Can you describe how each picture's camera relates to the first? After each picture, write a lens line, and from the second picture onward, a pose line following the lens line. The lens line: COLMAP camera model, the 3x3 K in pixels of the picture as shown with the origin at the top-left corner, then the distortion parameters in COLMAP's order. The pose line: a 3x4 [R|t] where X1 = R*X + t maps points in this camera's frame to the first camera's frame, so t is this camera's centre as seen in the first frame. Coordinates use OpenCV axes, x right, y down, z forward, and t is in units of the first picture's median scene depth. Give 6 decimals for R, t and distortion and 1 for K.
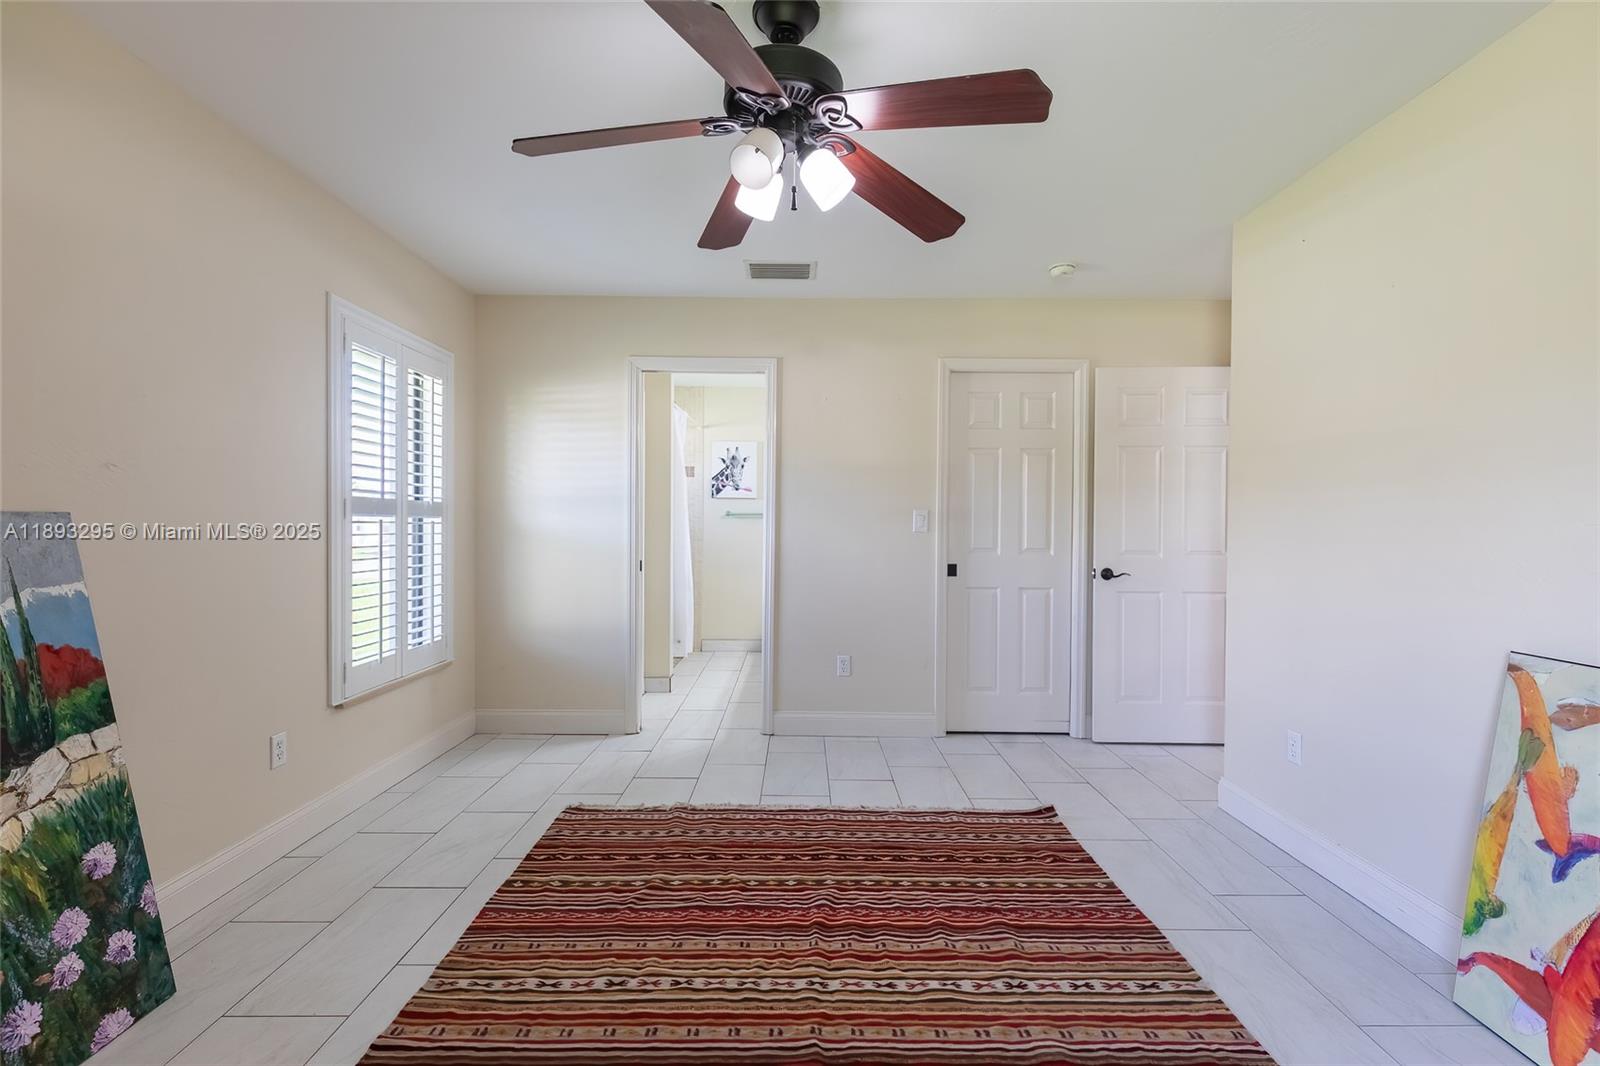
lens RADIAL K [[704.9, 0, 828.6], [0, 704.9, 535.1], [0, 0, 1]] dist [0.007359, -0.001298]
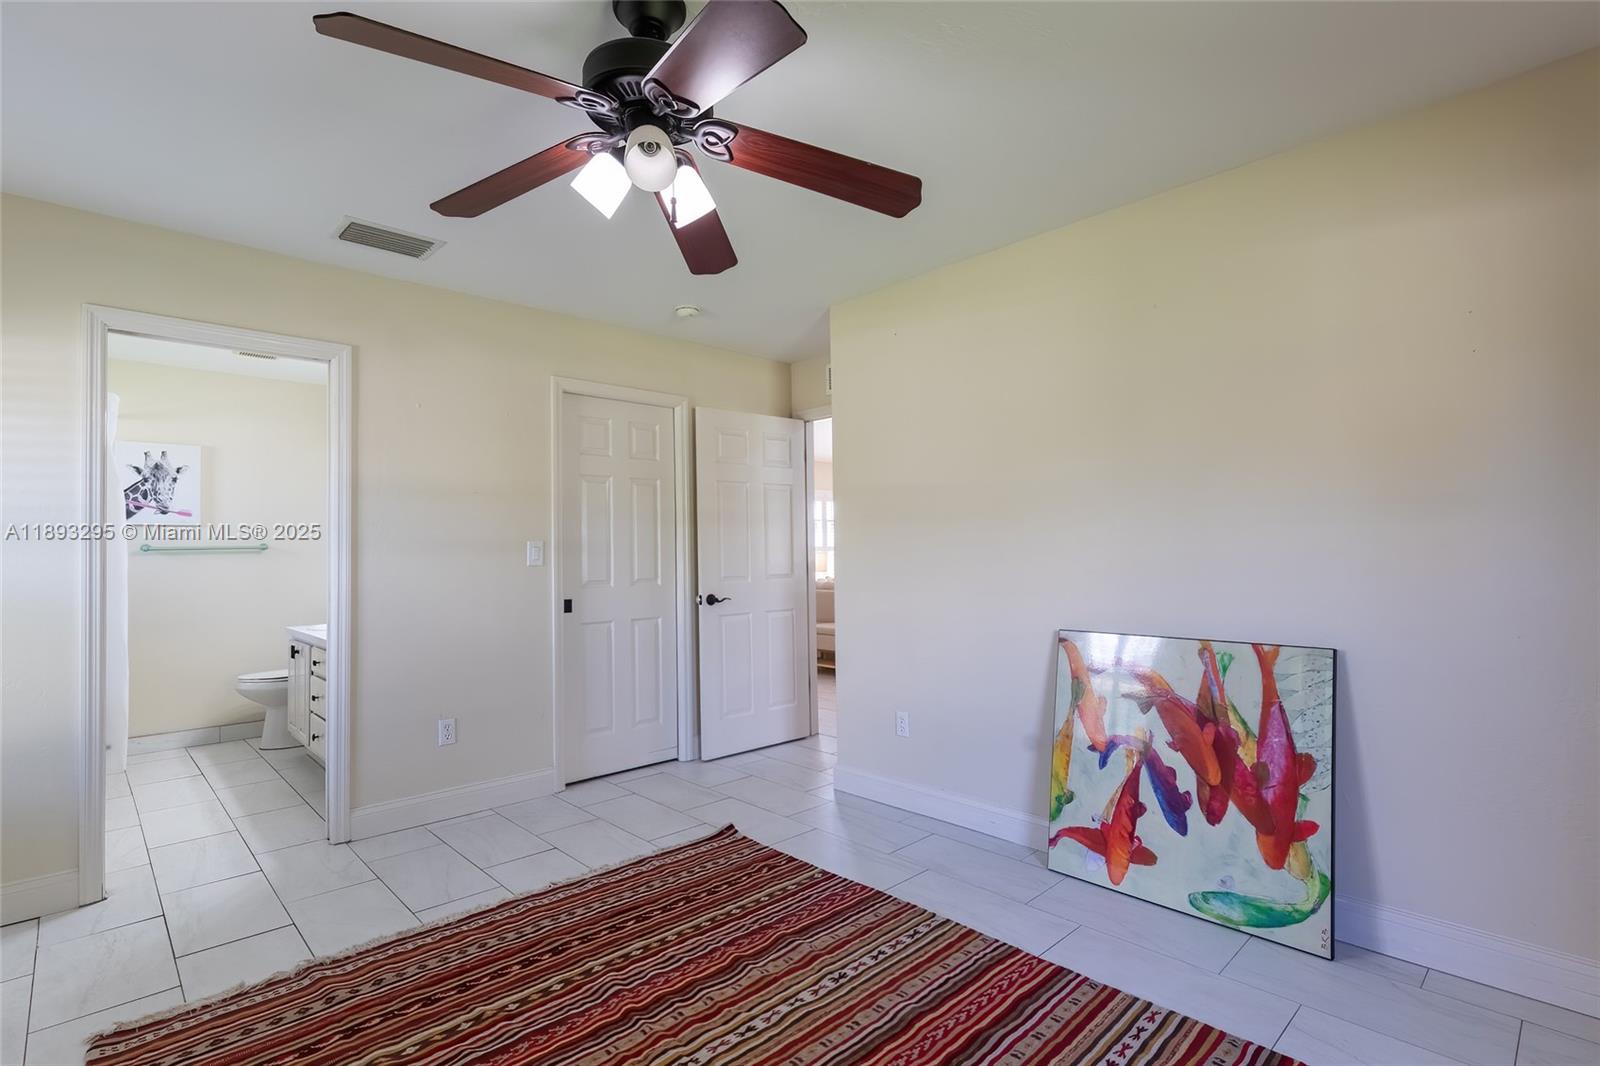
lens RADIAL K [[738.5, 0, 803.1], [0, 738.5, 536.7], [0, 0, 1]] dist [0.009386, -0.001527]
pose [[0.741991, -0.004085, 0.670398, -0.374122], [0.029642, 0.999203, -0.026719, -0.009185], [-0.669755, 0.039697, 0.741521, 0.113286]]
